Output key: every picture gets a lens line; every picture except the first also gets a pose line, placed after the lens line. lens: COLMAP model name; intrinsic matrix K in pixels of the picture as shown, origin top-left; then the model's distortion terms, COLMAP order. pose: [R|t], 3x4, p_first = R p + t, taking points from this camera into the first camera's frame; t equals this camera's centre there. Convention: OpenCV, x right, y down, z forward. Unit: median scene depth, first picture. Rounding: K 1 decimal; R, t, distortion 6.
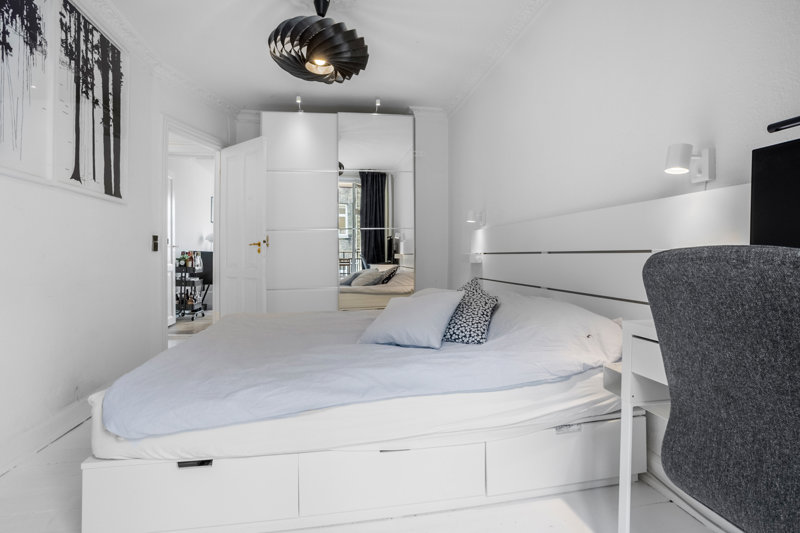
lens RADIAL K [[387.0, 0, 401.9], [0, 387.0, 262.3], [0, 0, 1]] dist [-0.046170, 0.025726]
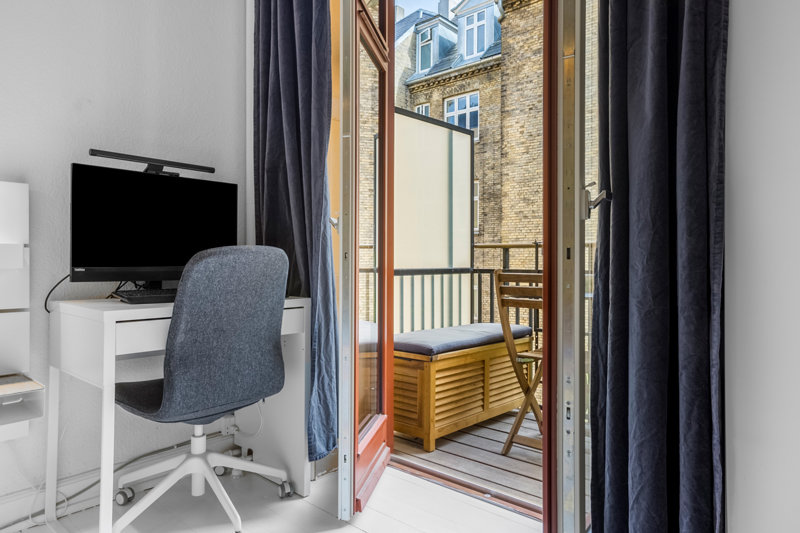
lens RADIAL K [[528.9, 0, 400.0], [0, 528.9, 266.5], [0, 0, 1]] dist [0.003543, 0.001178]
pose [[-0.604246, -0.009778, 0.796738, -1.094358], [0.009950, 0.999754, 0.019816, 0.009701], [-0.796736, 0.019901, -0.604000, 1.248380]]
